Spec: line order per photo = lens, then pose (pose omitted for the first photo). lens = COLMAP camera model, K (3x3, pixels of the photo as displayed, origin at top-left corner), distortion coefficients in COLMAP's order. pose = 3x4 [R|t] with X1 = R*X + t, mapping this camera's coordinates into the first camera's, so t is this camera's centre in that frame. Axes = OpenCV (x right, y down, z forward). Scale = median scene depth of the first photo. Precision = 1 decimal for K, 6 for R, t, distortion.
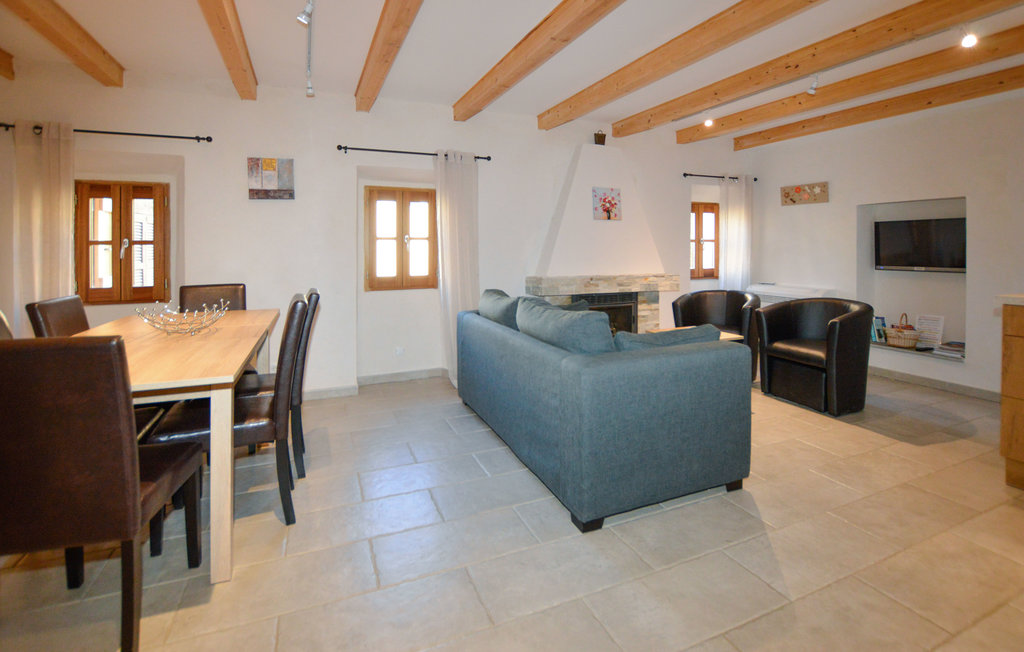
lens RADIAL K [[473.5, 0, 508.4], [0, 473.5, 255.8], [0, 0, 1]] dist [-0.030281, 0.002125]
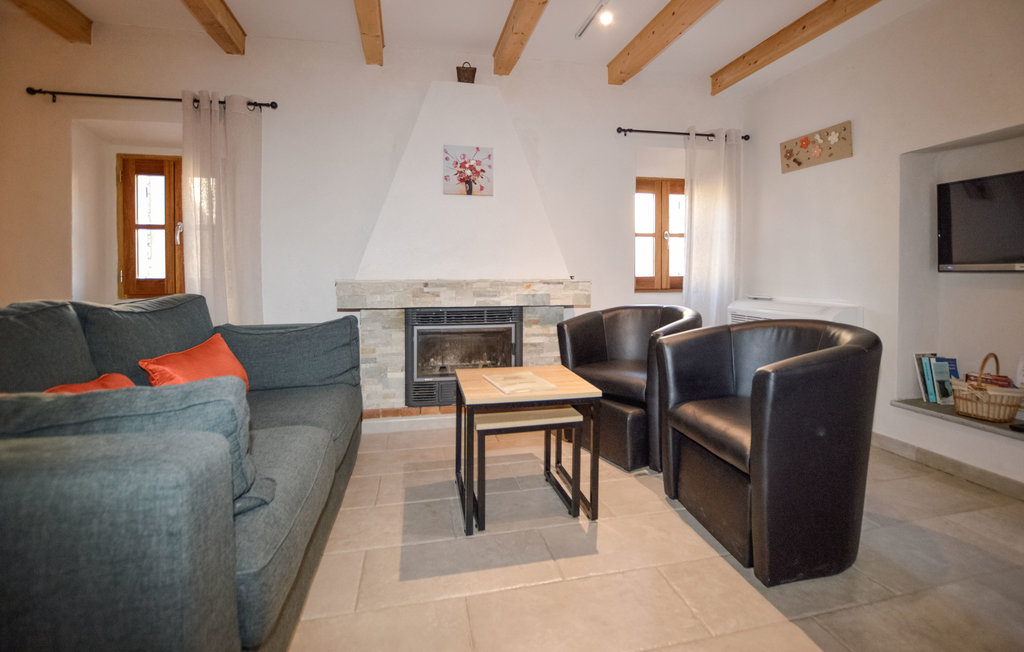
lens RADIAL K [[473.5, 0, 498.6], [0, 473.5, 286.8], [0, 0, 1]] dist [-0.030281, 0.002125]
pose [[0.984304, 0.005413, -0.176398, 0.370020], [-0.002586, 0.999865, 0.016251, 0.039578], [0.176463, -0.015539, 0.984185, 0.368472]]
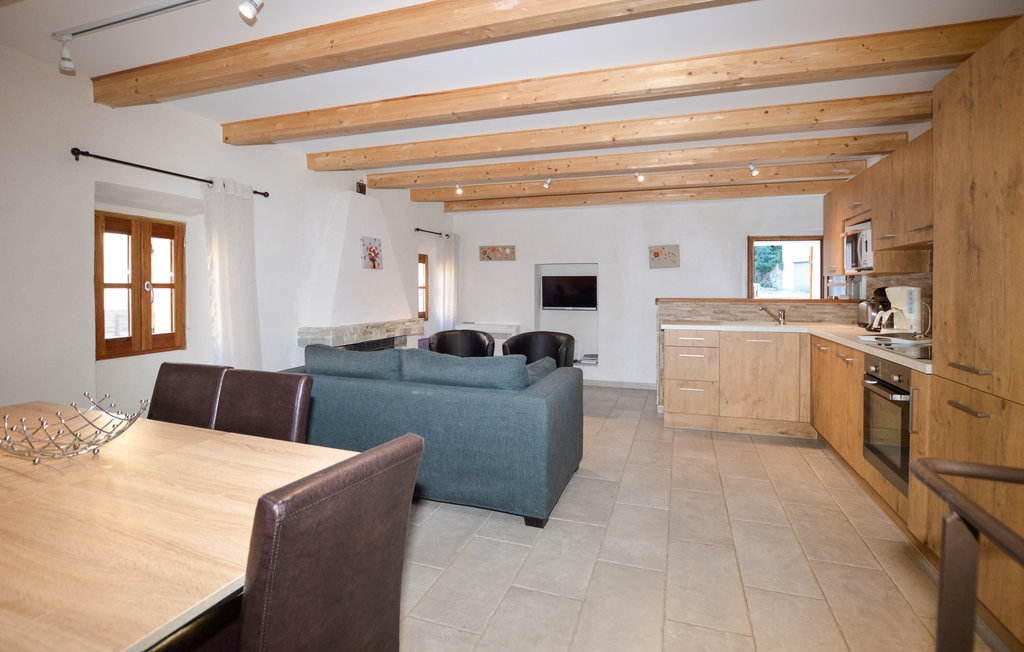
lens RADIAL K [[473.5, 0, 508.9], [0, 473.5, 295.0], [0, 0, 1]] dist [-0.030281, 0.002125]
pose [[0.679442, -0.005872, 0.733706, -0.348806], [0.006234, 0.999978, 0.002230, -0.019206], [-0.733703, 0.003059, 0.679464, 0.081706]]
